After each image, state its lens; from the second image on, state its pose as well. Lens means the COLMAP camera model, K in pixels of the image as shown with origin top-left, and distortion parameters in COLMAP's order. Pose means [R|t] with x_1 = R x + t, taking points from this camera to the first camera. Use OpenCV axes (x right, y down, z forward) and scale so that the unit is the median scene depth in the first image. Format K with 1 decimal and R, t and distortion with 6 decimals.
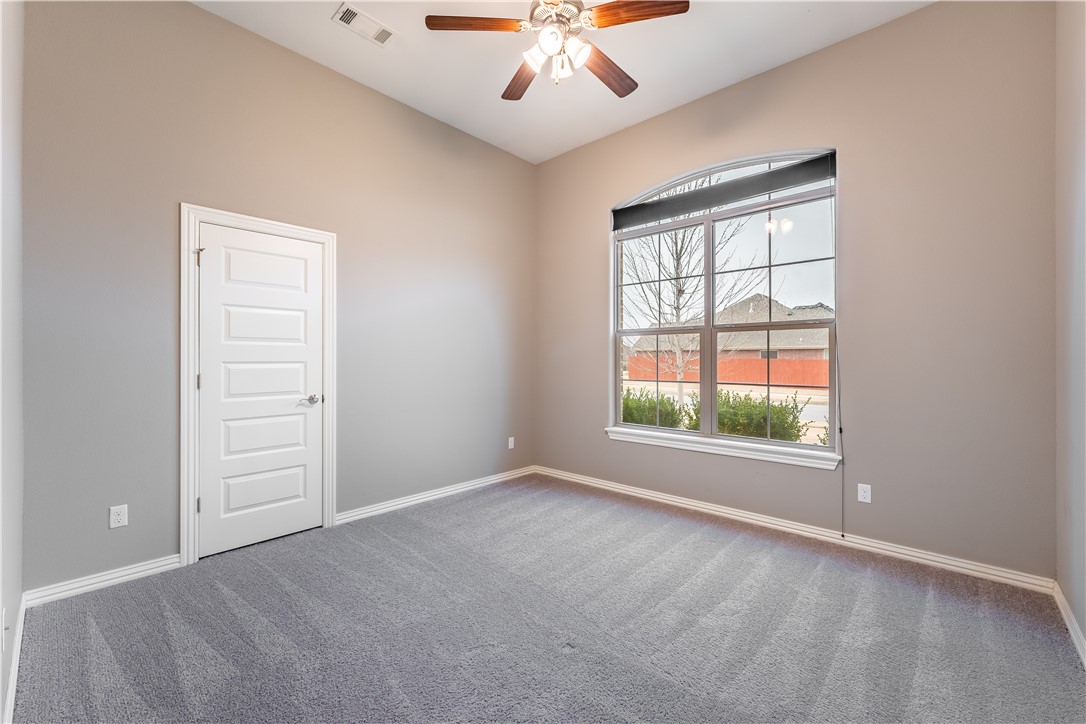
lens RADIAL K [[447.4, 0, 540.3], [0, 447.4, 360.0], [0, 0, 1]] dist [0.002978, -0.000791]
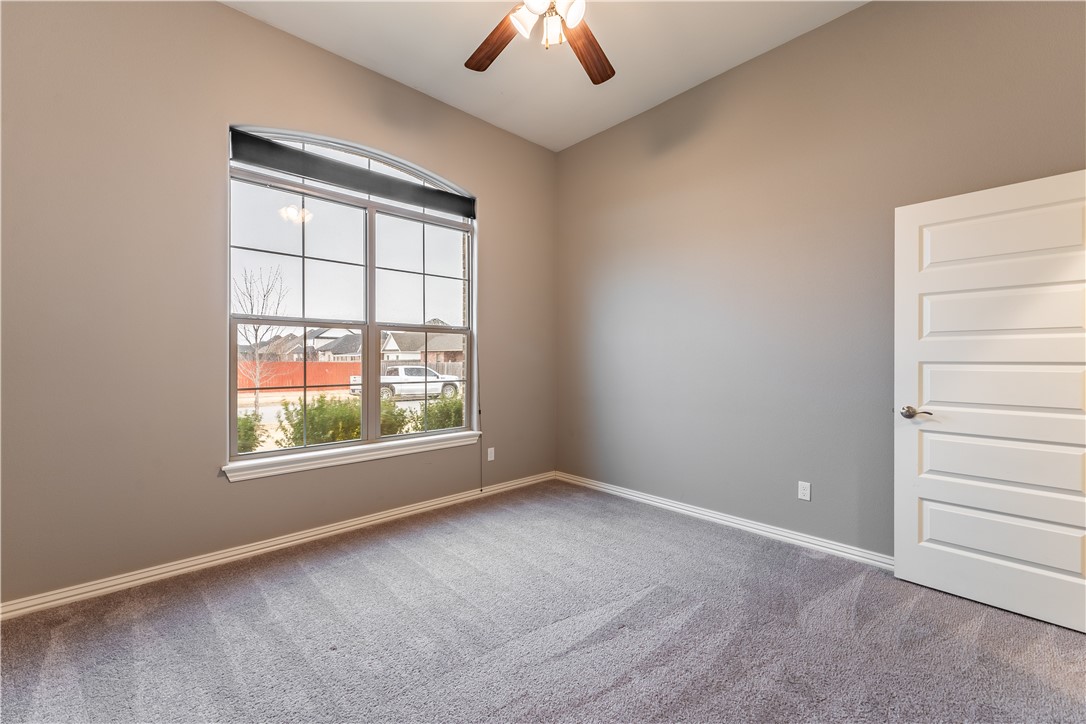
lens RADIAL K [[447.4, 0, 550.3], [0, 447.4, 362.0], [0, 0, 1]] dist [0.002978, -0.000791]
pose [[0.065910, -0.007641, 0.997796, -0.528278], [-0.003531, 0.999963, 0.007891, -0.003174], [-0.997819, -0.004043, 0.065880, 0.578912]]
